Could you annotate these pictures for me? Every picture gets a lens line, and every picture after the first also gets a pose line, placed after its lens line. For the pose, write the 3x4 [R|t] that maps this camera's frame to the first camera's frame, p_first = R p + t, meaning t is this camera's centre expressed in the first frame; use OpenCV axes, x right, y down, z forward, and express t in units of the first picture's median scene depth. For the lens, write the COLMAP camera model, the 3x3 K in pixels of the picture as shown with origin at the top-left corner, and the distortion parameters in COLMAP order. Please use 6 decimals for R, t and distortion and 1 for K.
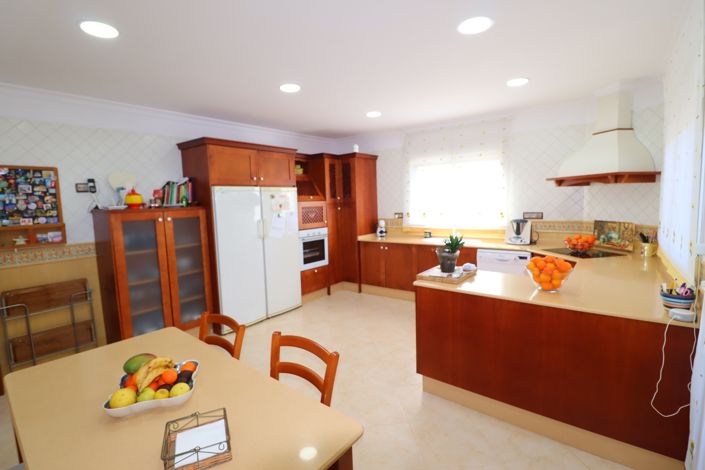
lens RADIAL K [[326.9, 0, 353.5], [0, 326.9, 231.1], [0, 0, 1]] dist [-0.013013, -0.006246]
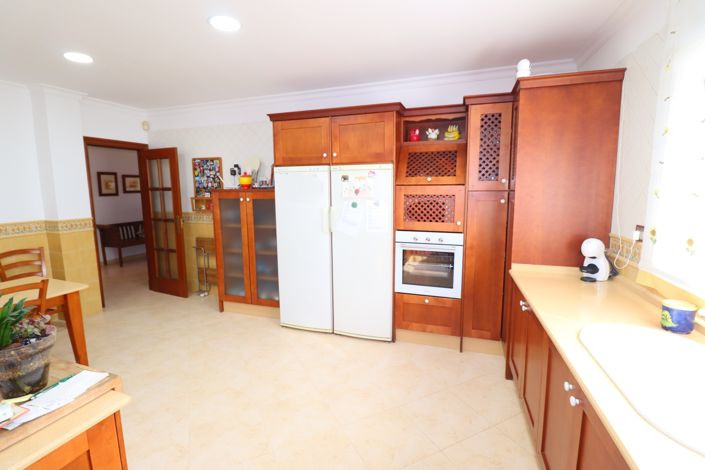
lens RADIAL K [[326.9, 0, 349.7], [0, 326.9, 235.1], [0, 0, 1]] dist [-0.013013, -0.006246]
pose [[0.328185, 0.161744, -0.930663, 0.451704], [-0.096695, 0.985808, 0.137229, -0.080978], [0.939651, 0.044954, 0.339167, 0.762614]]
